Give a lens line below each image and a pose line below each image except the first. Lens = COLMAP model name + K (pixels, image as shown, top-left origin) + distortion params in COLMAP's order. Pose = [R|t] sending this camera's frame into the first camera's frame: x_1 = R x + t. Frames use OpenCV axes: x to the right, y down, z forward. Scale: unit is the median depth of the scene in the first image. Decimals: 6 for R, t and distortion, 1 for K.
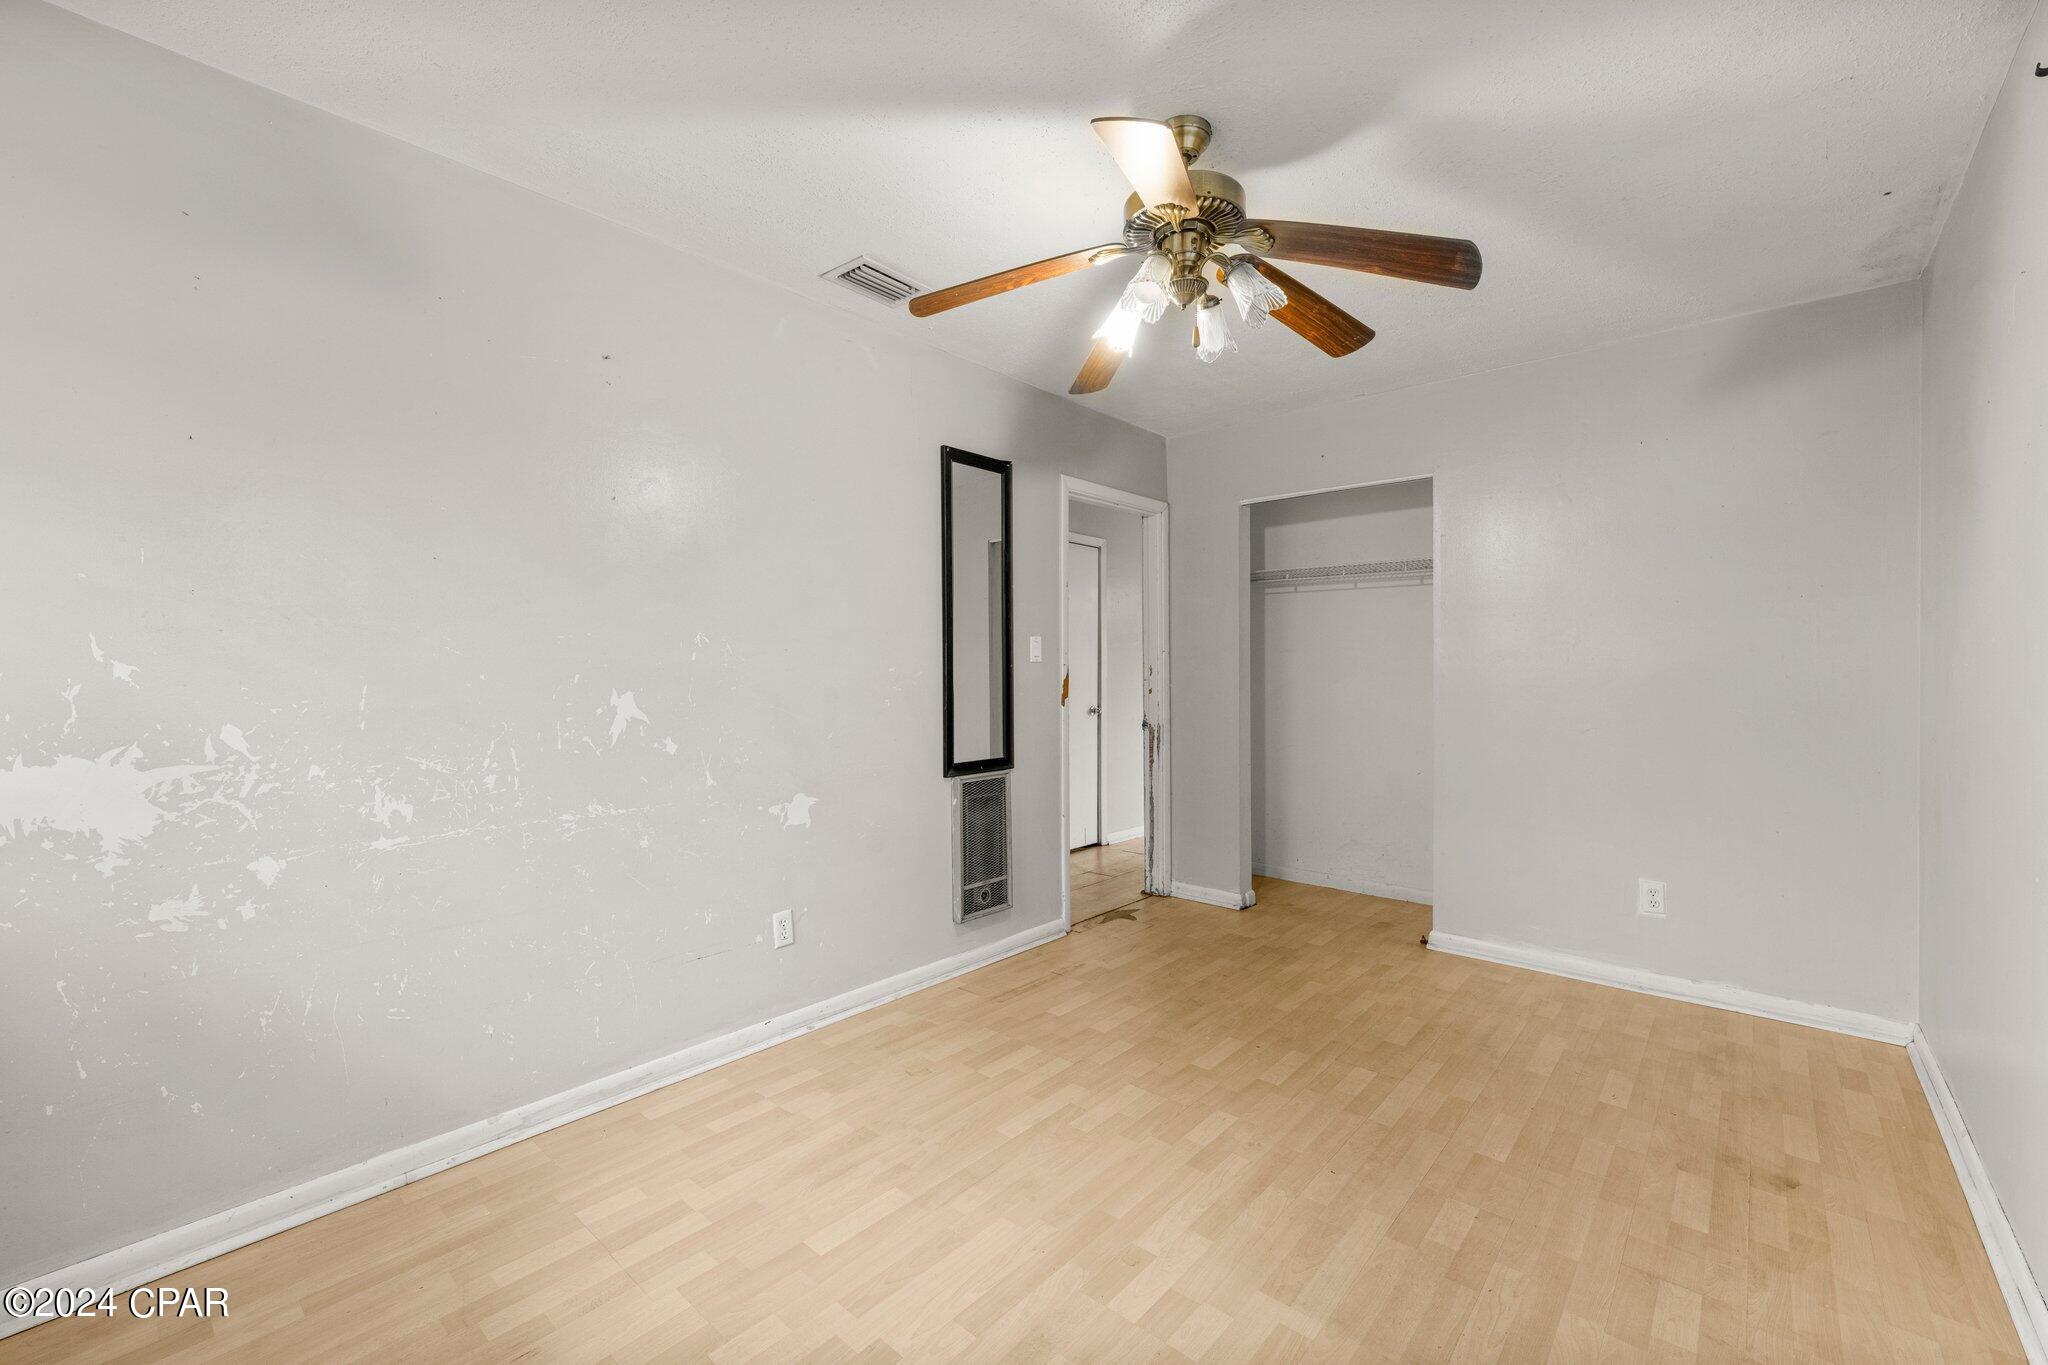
lens RADIAL K [[836.8, 0, 1023.4], [0, 836.8, 675.3], [0, 0, 1]] dist [0.000419, -0.000360]
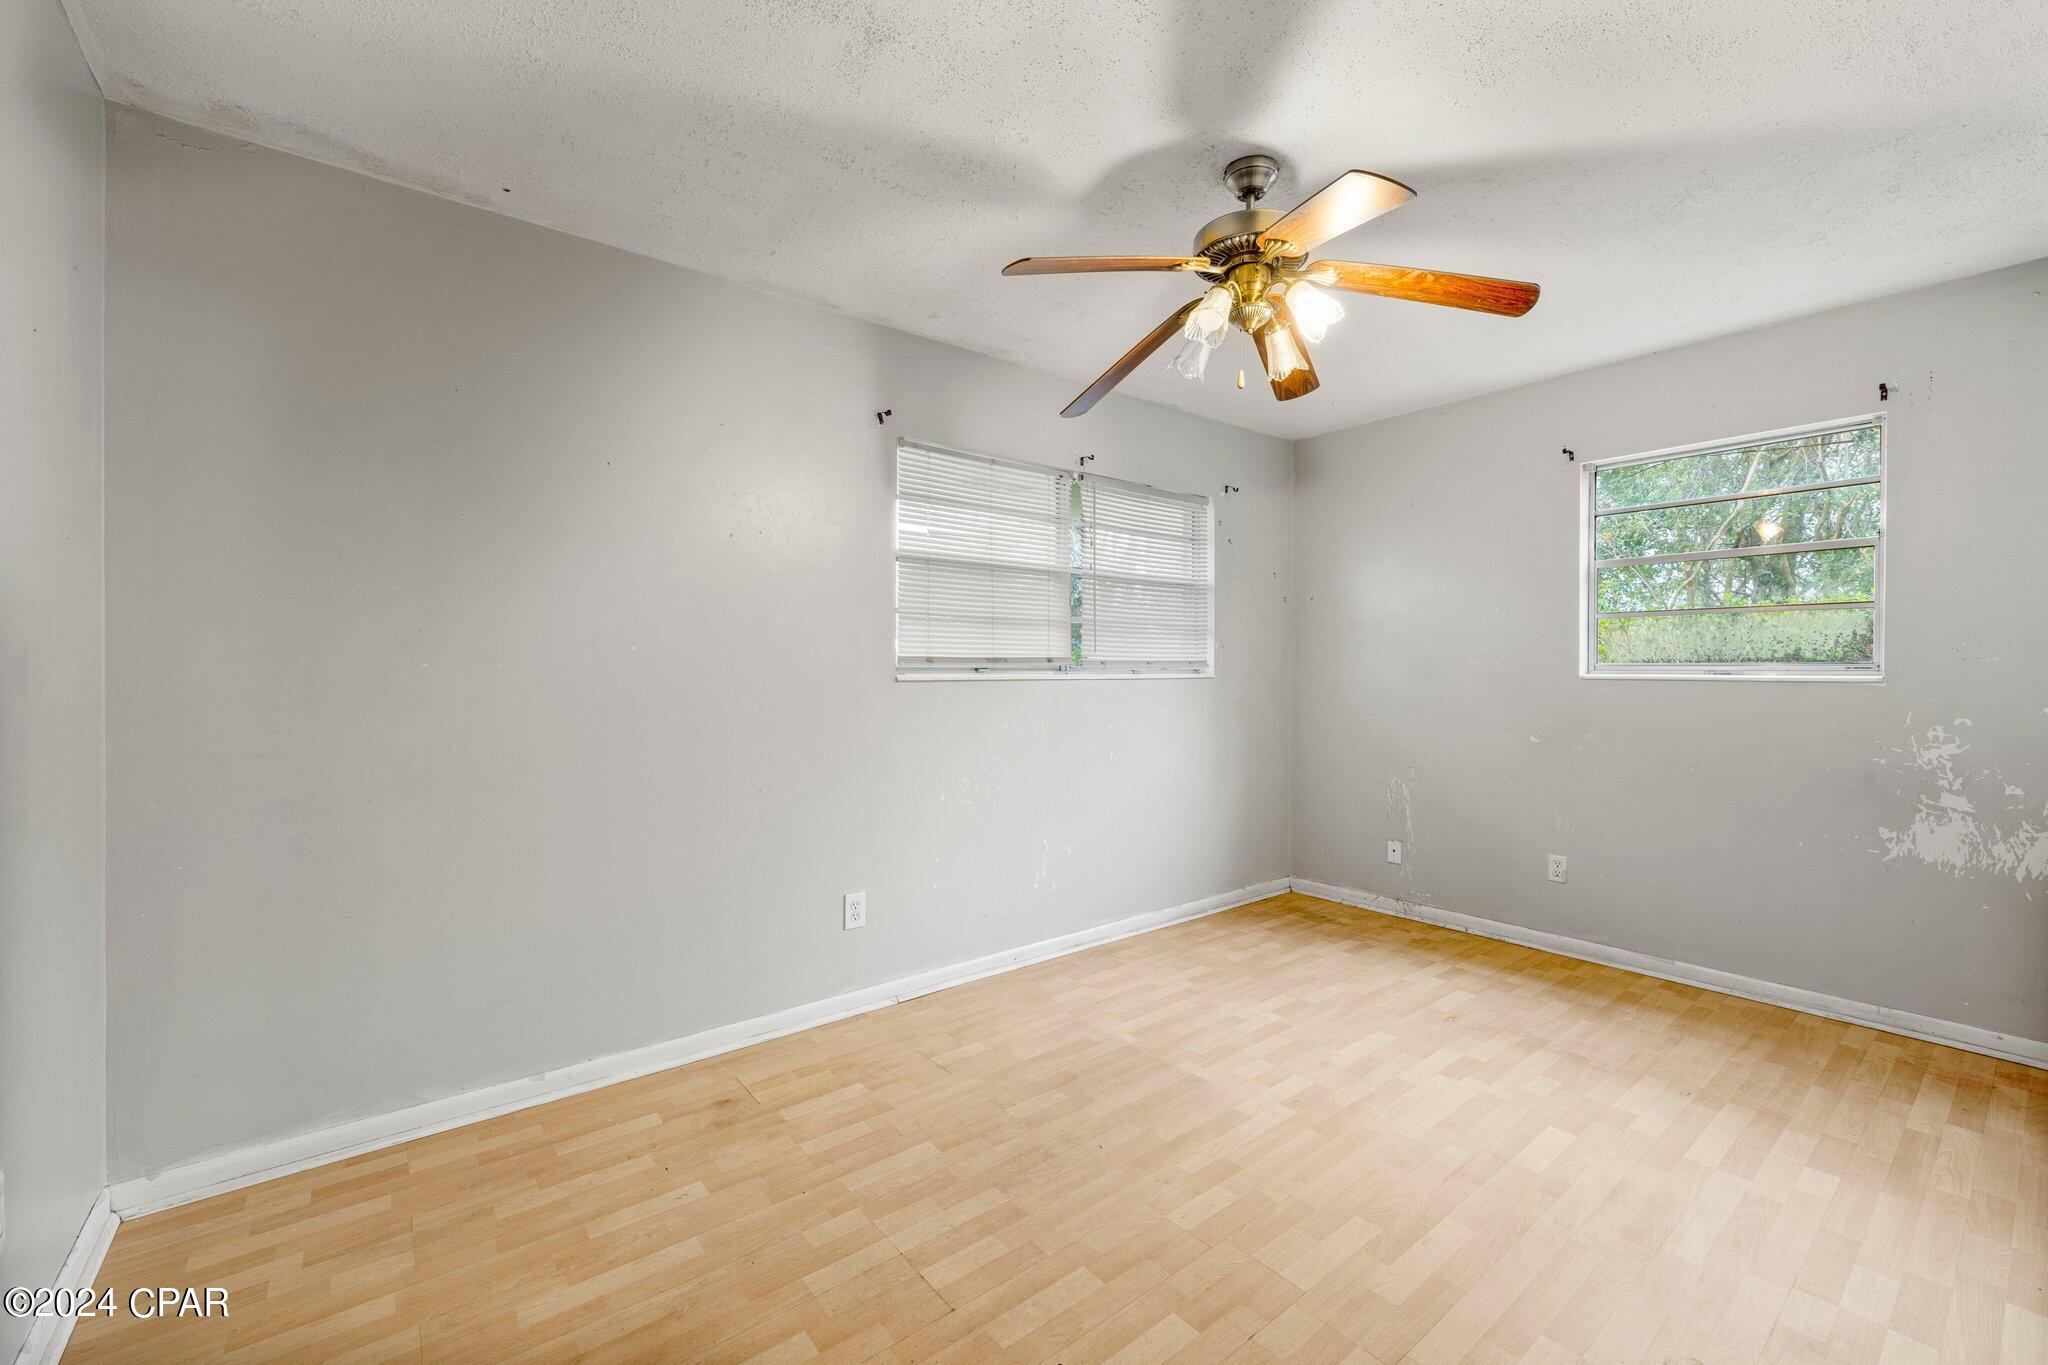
lens RADIAL K [[836.8, 0, 1023.4], [0, 836.8, 675.3], [0, 0, 1]] dist [0.000419, -0.000360]
pose [[-0.984232, 0.000062, 0.176883, 0.271852], [0.001625, 0.999961, 0.008691, -0.008498], [-0.176875, 0.008841, -0.984194, 1.996237]]
